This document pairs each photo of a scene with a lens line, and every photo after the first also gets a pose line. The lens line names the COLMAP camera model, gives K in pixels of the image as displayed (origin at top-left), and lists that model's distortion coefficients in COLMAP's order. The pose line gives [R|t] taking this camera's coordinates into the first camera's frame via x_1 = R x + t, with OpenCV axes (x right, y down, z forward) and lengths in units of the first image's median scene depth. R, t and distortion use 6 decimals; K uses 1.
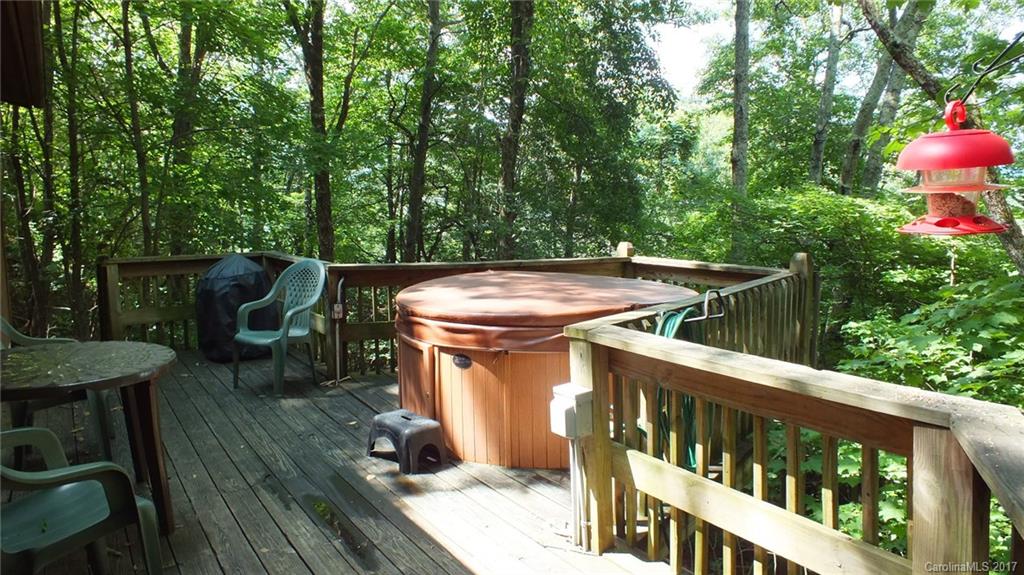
lens RADIAL K [[676.8, 0, 512.0], [0, 676.8, 287.5], [0, 0, 1]] dist [-0.022383, 0.002250]
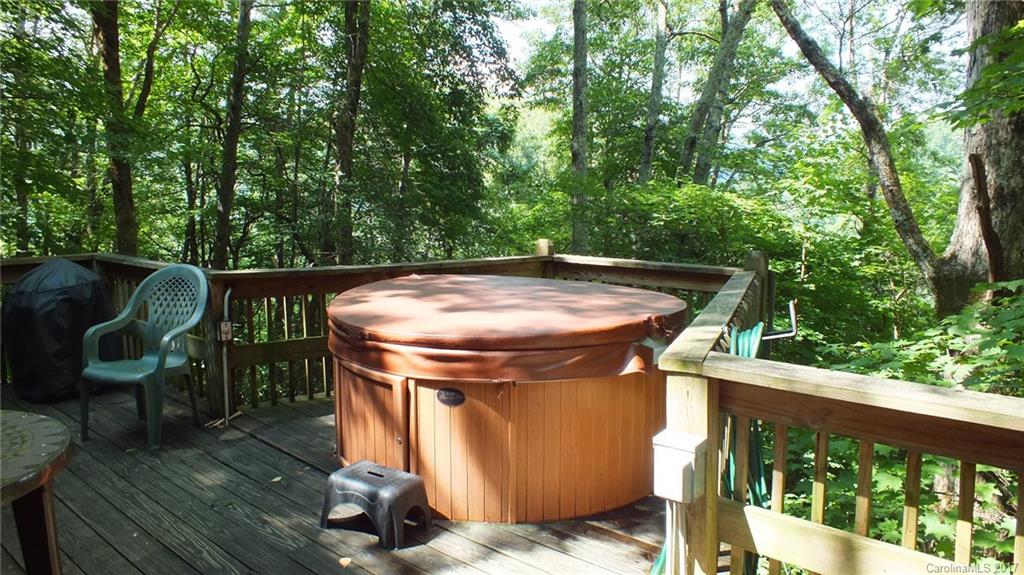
lens RADIAL K [[676.8, 0, 512.0], [0, 676.8, 287.5], [0, 0, 1]] dist [-0.022383, 0.002250]
pose [[0.960319, -0.026839, 0.277610, -0.156379], [0.023110, 0.999593, 0.016697, -0.021000], [-0.277945, -0.009619, 0.960549, 0.158678]]
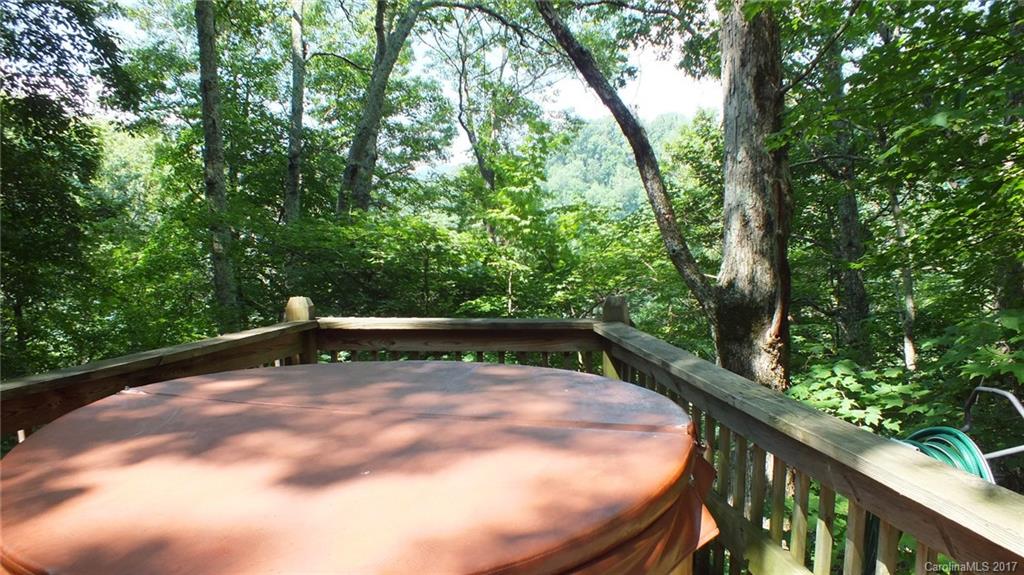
lens RADIAL K [[681.1, 0, 530.1], [0, 681.1, 308.1], [0, 0, 1]] dist [-0.079341, 0.044186]
pose [[0.646582, -0.092459, 0.757220, -0.191751], [0.101134, 0.994255, 0.035044, -0.067270], [-0.756111, 0.053922, 0.652219, 0.523629]]
